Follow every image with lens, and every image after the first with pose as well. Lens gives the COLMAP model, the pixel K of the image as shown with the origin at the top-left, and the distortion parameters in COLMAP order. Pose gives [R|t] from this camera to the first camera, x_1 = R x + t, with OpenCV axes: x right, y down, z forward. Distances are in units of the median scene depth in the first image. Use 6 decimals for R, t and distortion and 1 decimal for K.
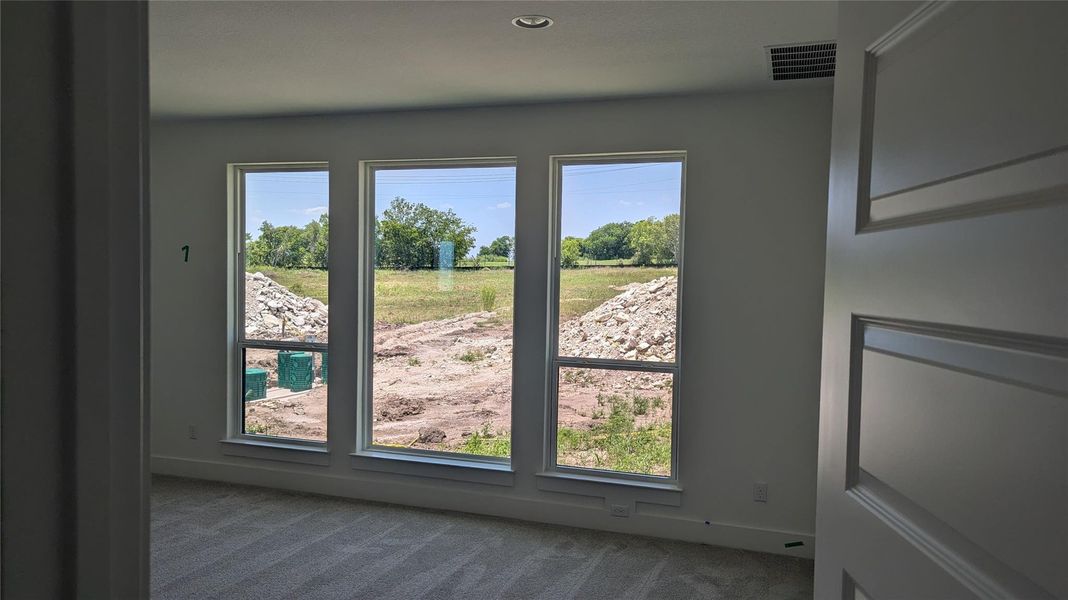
lens RADIAL K [[733.3, 0, 536.0], [0, 733.3, 315.1], [0, 0, 1]] dist [0.001527, -0.000243]
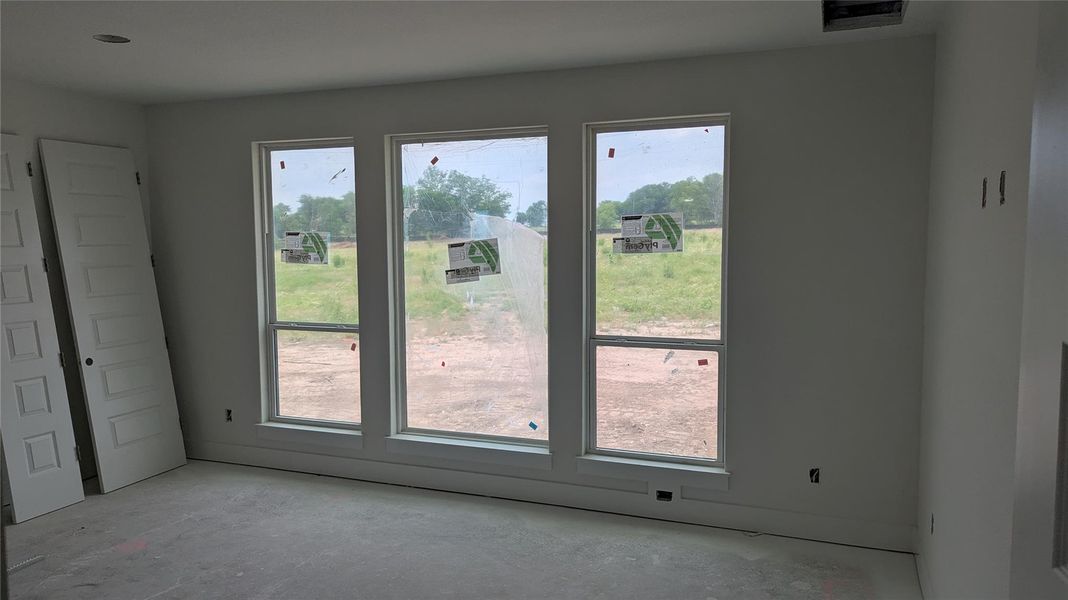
lens RADIAL K [[729.8, 0, 534.0], [0, 729.8, 300.0], [0, 0, 1]] dist [0.005495, 0.000881]
pose [[0.998128, -0.022563, -0.056849, 0.004458], [0.024468, 0.999155, 0.033038, -0.020093], [0.056055, -0.034367, 0.997836, 0.044560]]
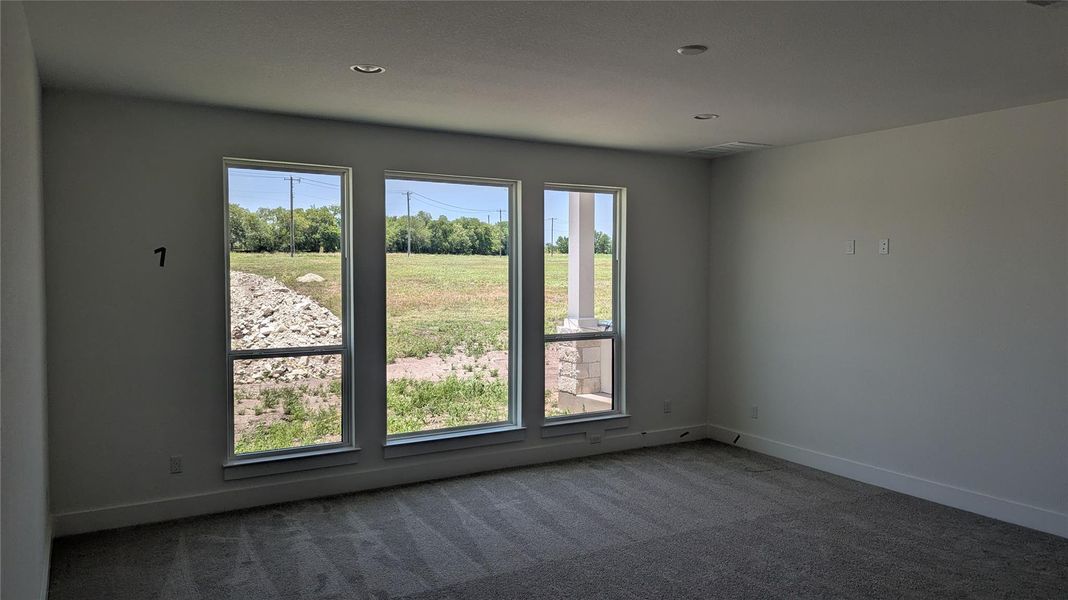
lens RADIAL K [[761.6, 0, 534.0], [0, 761.6, 300.0], [0, 0, 1]] dist [-0.002119, -0.001888]
pose [[0.653485, -0.053859, 0.755021, -0.902856], [0.044457, 0.998474, 0.032747, -0.046210], [-0.755632, 0.012166, 0.654883, 0.106869]]
